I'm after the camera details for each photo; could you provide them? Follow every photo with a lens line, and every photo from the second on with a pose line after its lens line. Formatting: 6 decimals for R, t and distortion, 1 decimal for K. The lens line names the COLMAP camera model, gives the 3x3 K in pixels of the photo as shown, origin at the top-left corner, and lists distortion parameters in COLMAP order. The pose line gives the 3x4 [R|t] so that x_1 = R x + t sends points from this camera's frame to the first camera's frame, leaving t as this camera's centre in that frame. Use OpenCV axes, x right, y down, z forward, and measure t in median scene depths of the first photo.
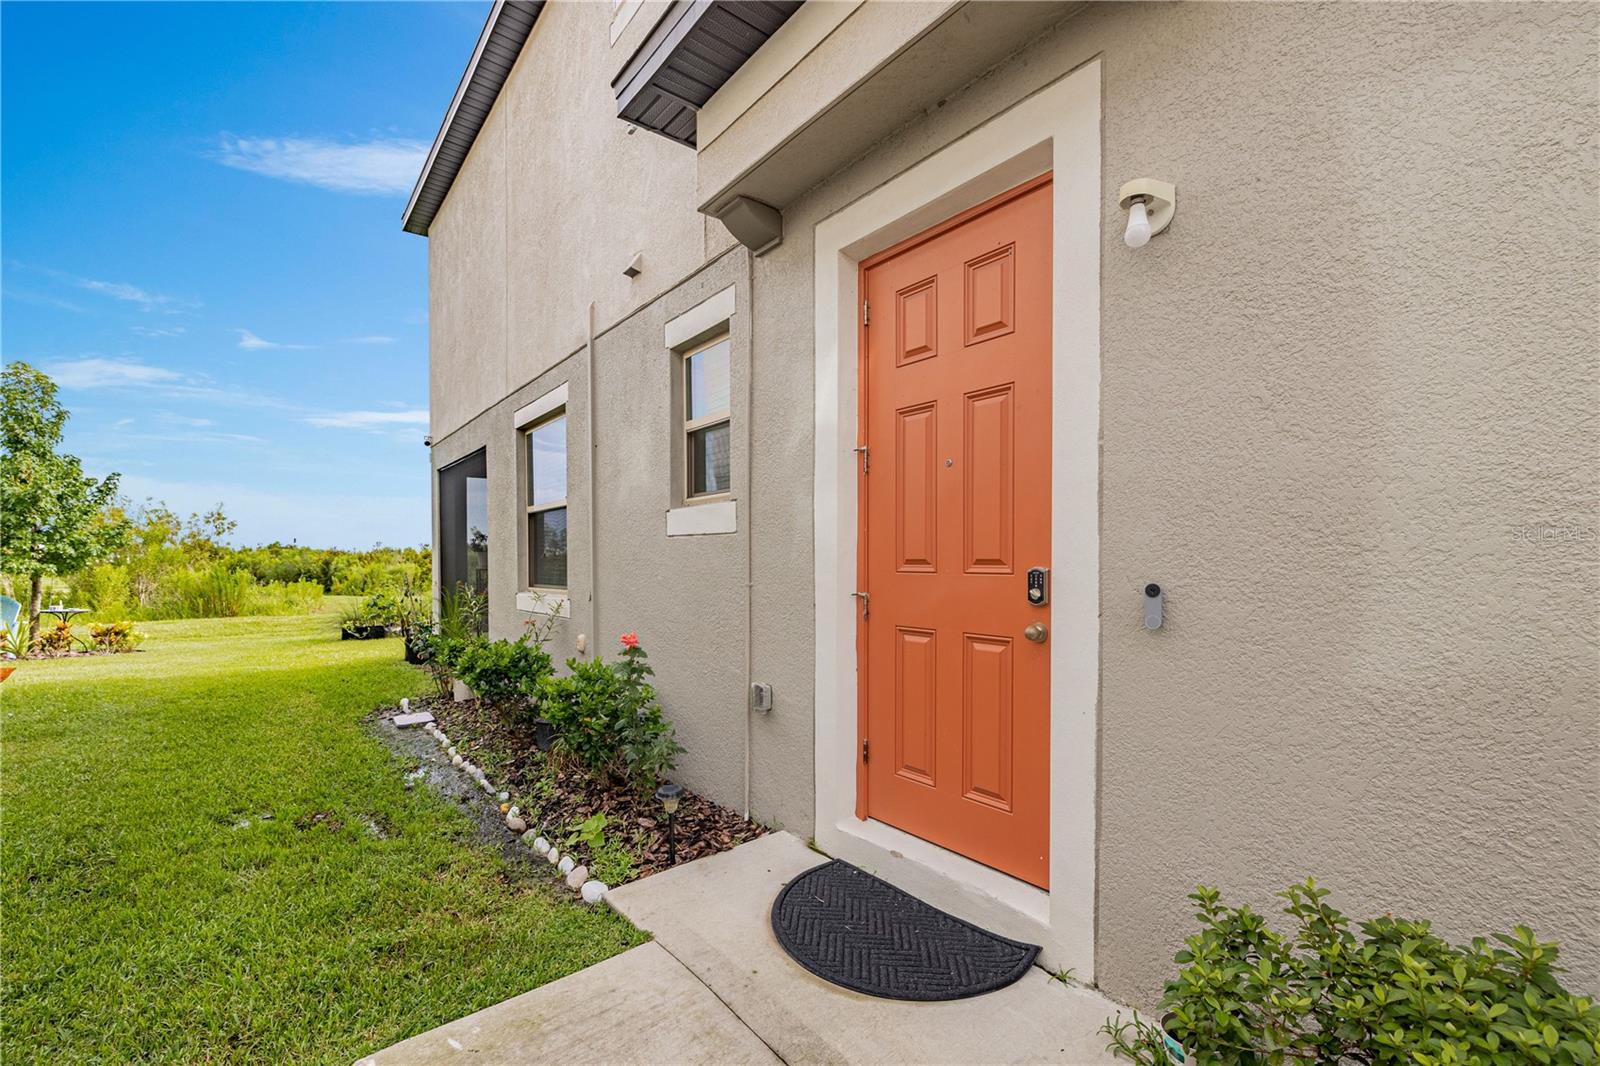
lens RADIAL K [[675.1, 0, 799.9], [0, 675.1, 561.7], [0, 0, 1]] dist [-0.000131, -0.000078]
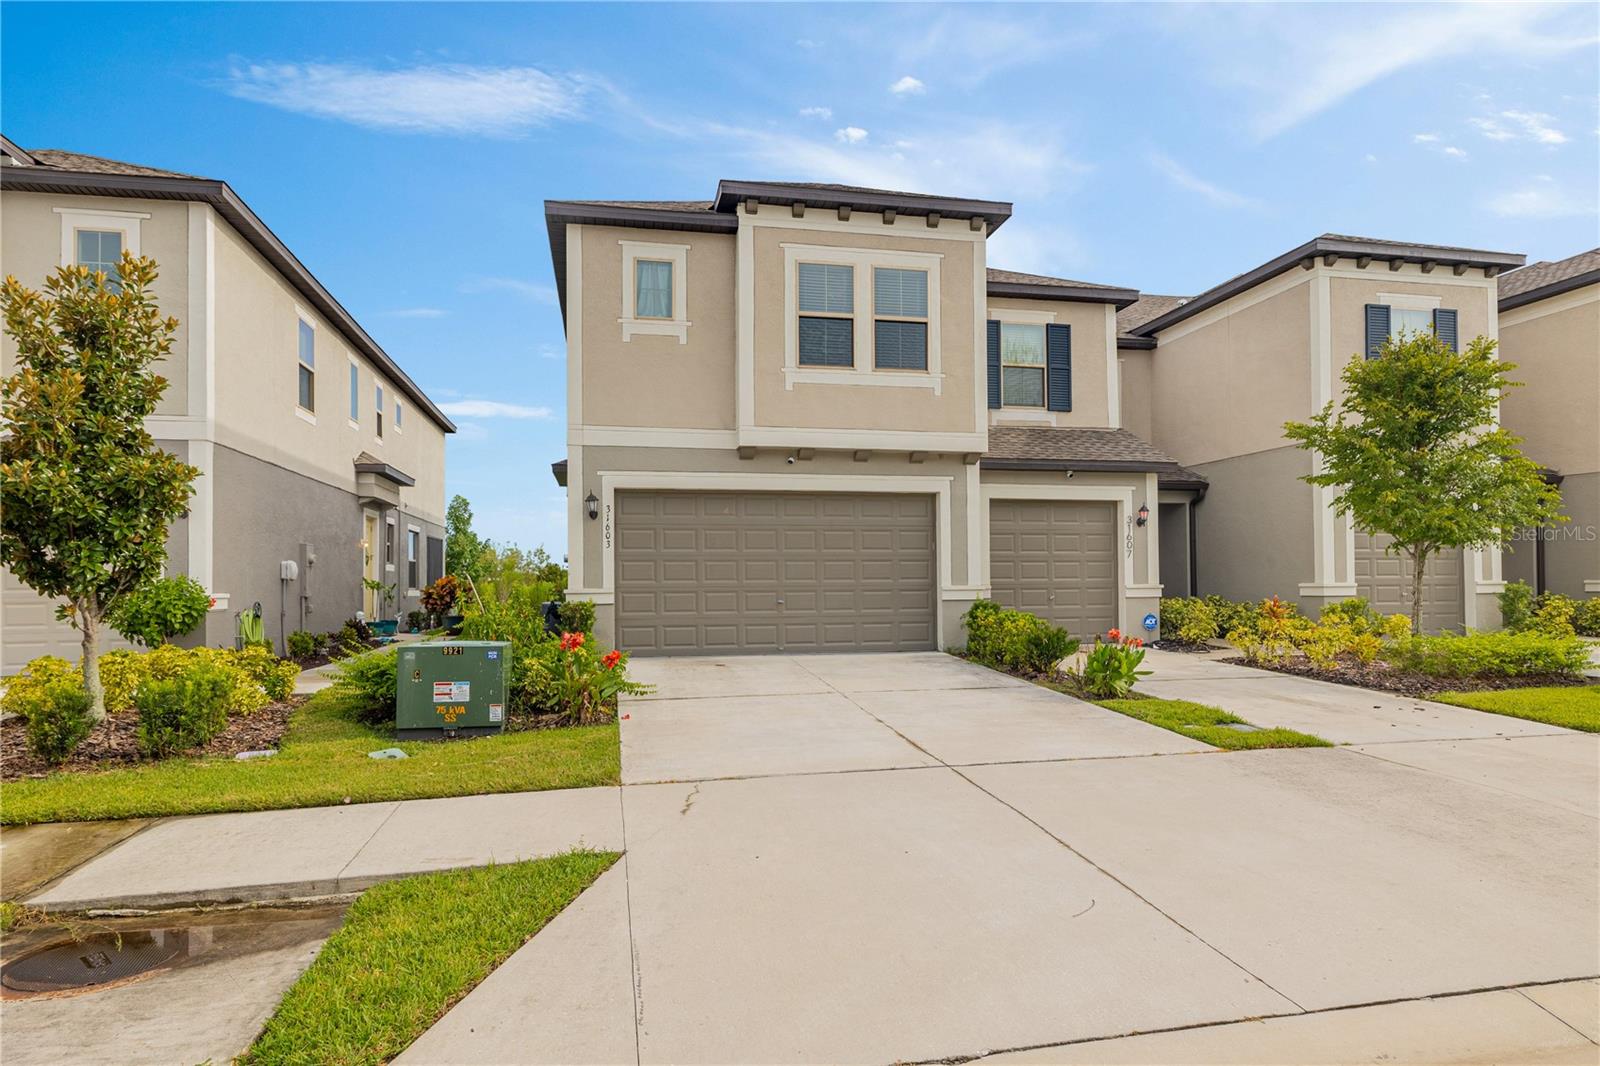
lens RADIAL K [[912.9, 0, 795.4], [0, 912.9, 564.1], [0, 0, 1]] dist [-0.000527, 0.000314]
pose [[0.889534, -0.011863, -0.456715, 1.325484], [0.002846, 0.999787, -0.020425, 0.017139], [0.456860, 0.016869, 0.889378, -1.274751]]
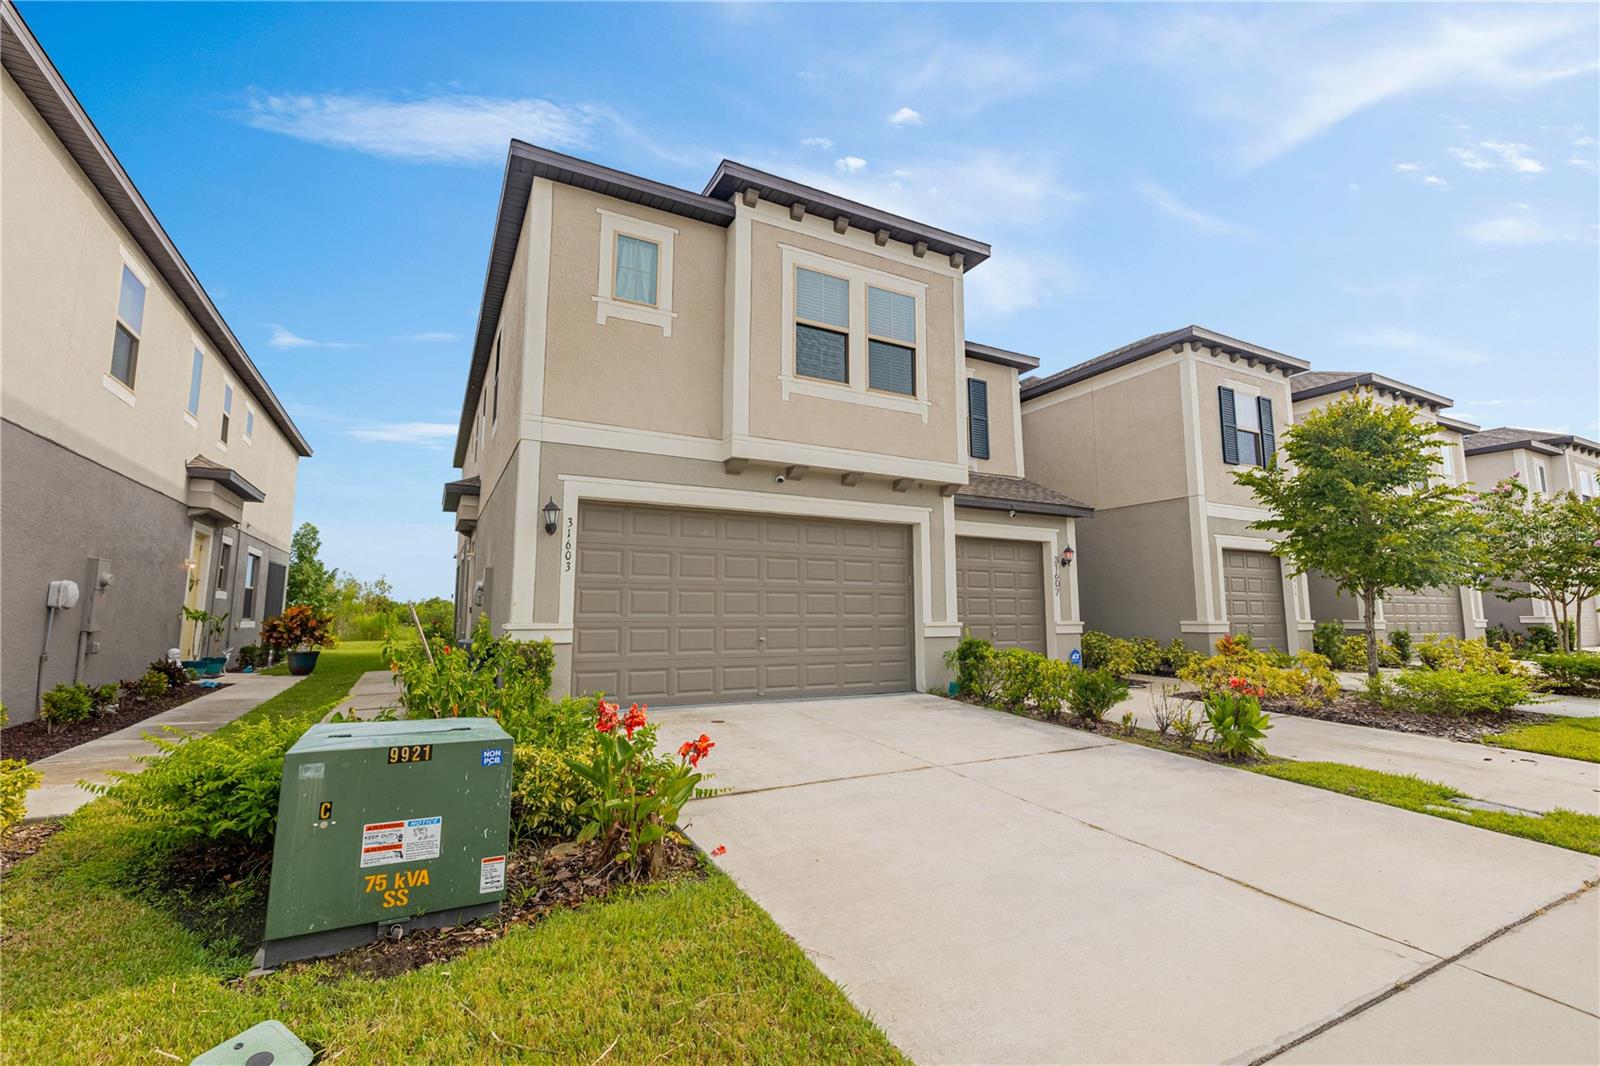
lens RADIAL K [[688.2, 0, 787.6], [0, 688.2, 525.9], [0, 0, 1]] dist [0.000073, -0.000390]
pose [[0.981721, -0.019504, -0.189324, 0.889810], [-0.005337, 0.991523, -0.129823, 0.015120], [0.190251, 0.128460, 0.973295, -0.956318]]
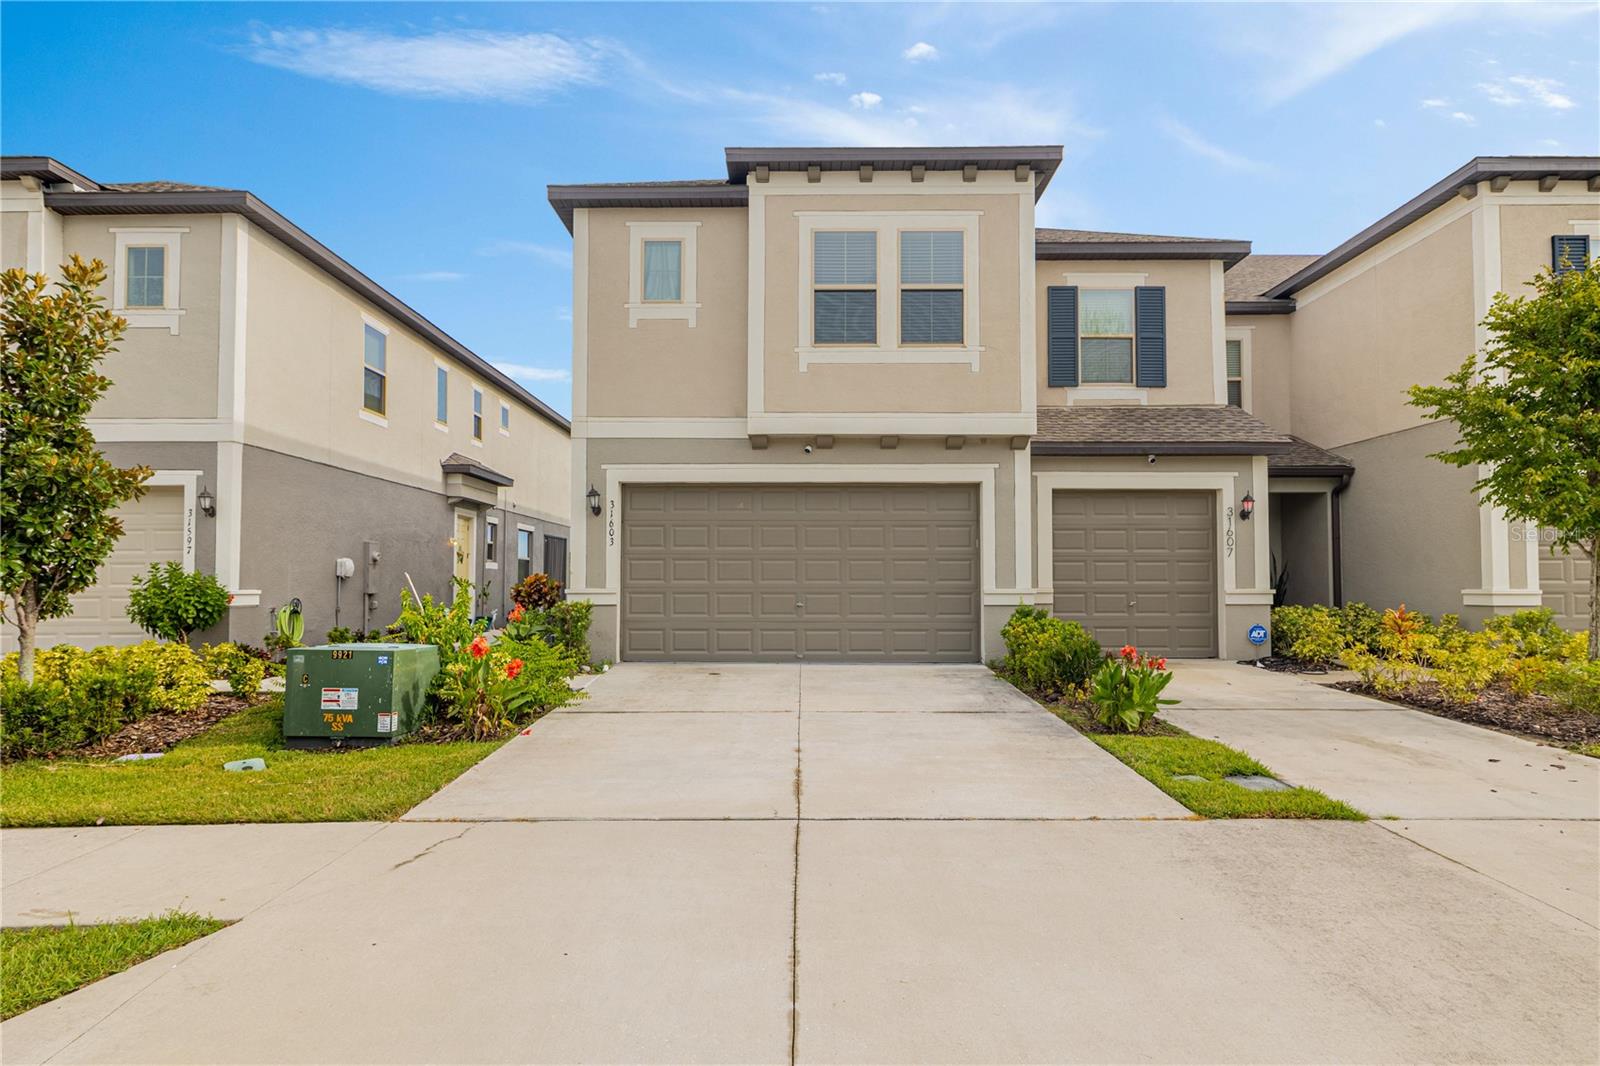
lens RADIAL K [[901.4, 0, 800.3], [0, 901.4, 547.4], [0, 0, 1]] dist [0.000115, 0.000342]
pose [[0.774383, -0.020323, -0.632391, 1.457689], [-0.004845, 0.999264, -0.038046, 0.014432], [0.632699, 0.032526, 0.773714, -1.022504]]
